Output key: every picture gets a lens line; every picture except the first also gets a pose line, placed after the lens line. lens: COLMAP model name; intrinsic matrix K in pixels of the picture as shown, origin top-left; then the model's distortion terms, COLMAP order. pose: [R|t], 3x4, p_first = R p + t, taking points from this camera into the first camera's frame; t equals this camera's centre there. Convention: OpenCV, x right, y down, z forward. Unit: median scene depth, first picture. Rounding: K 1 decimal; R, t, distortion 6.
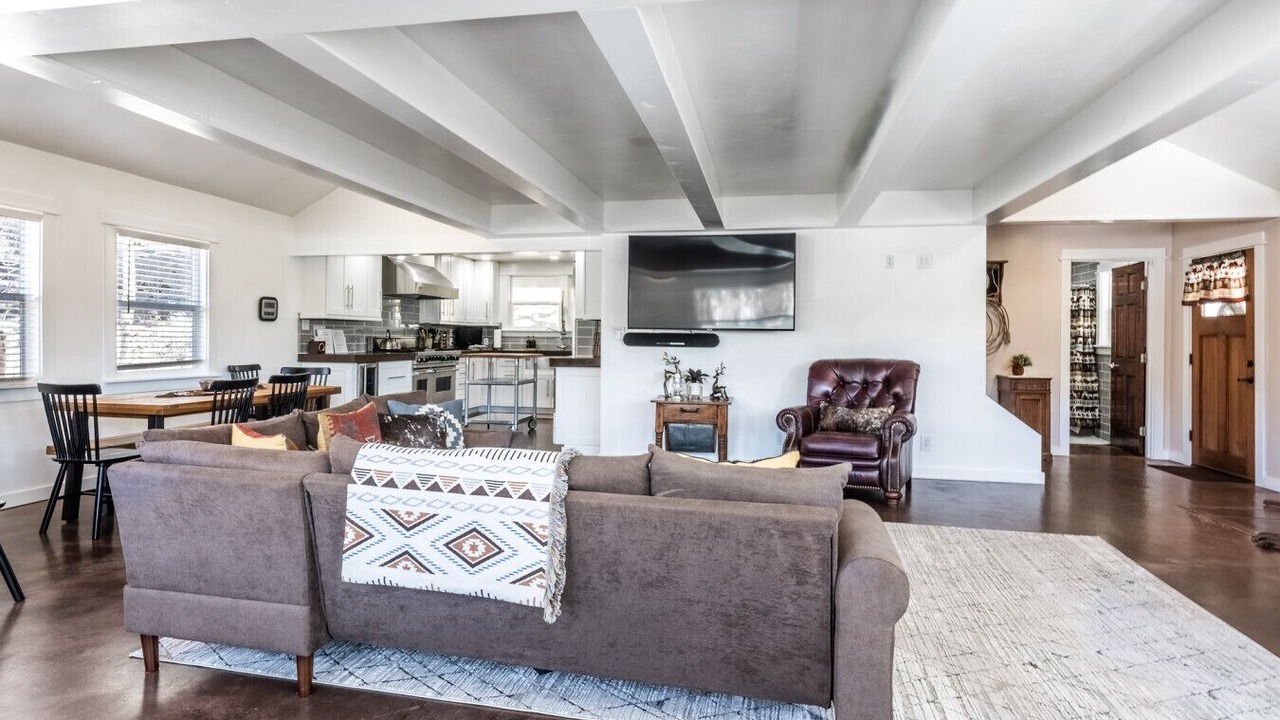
lens RADIAL K [[679.3, 0, 637.0], [0, 679.3, 348.8], [0, 0, 1]] dist [0.003757, 0.002010]
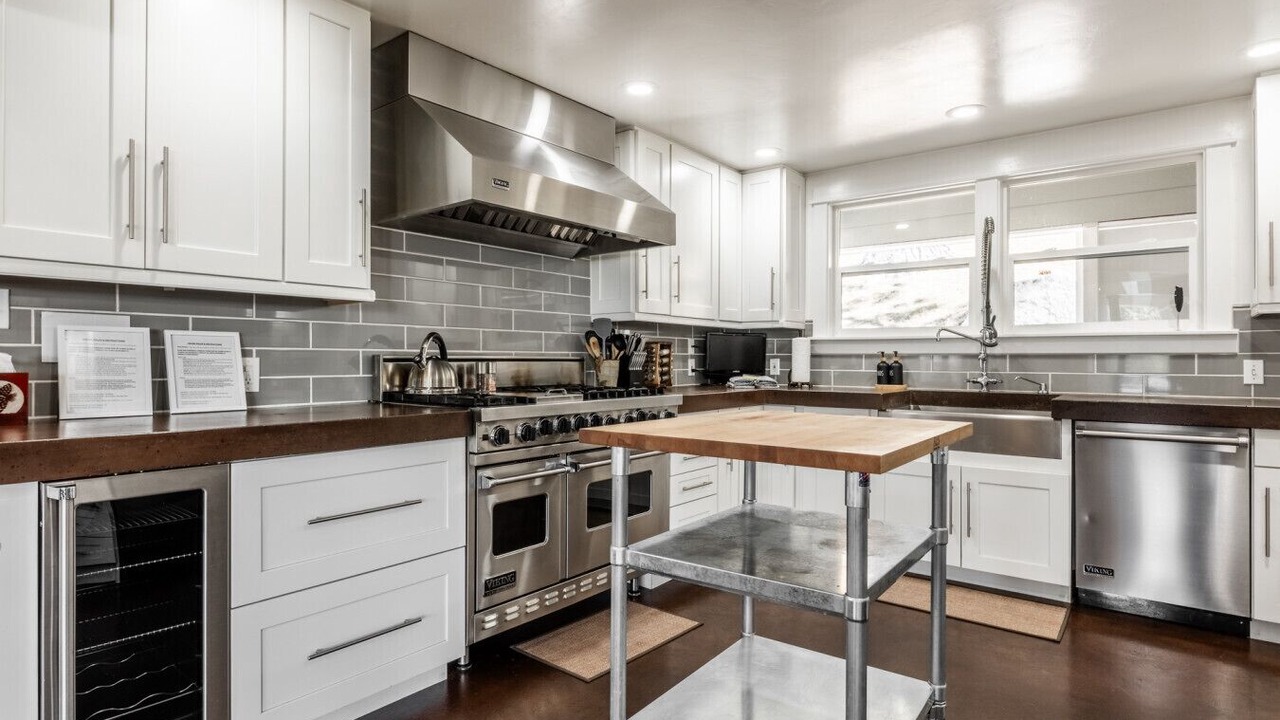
lens RADIAL K [[679.3, 0, 639.5], [0, 679.3, 354.3], [0, 0, 1]] dist [0.003757, 0.002010]
pose [[0.892247, -0.014943, -0.451300, -0.111929], [0.001805, 0.999562, -0.029528, -0.006592], [0.451544, 0.025532, 0.891884, 0.613148]]
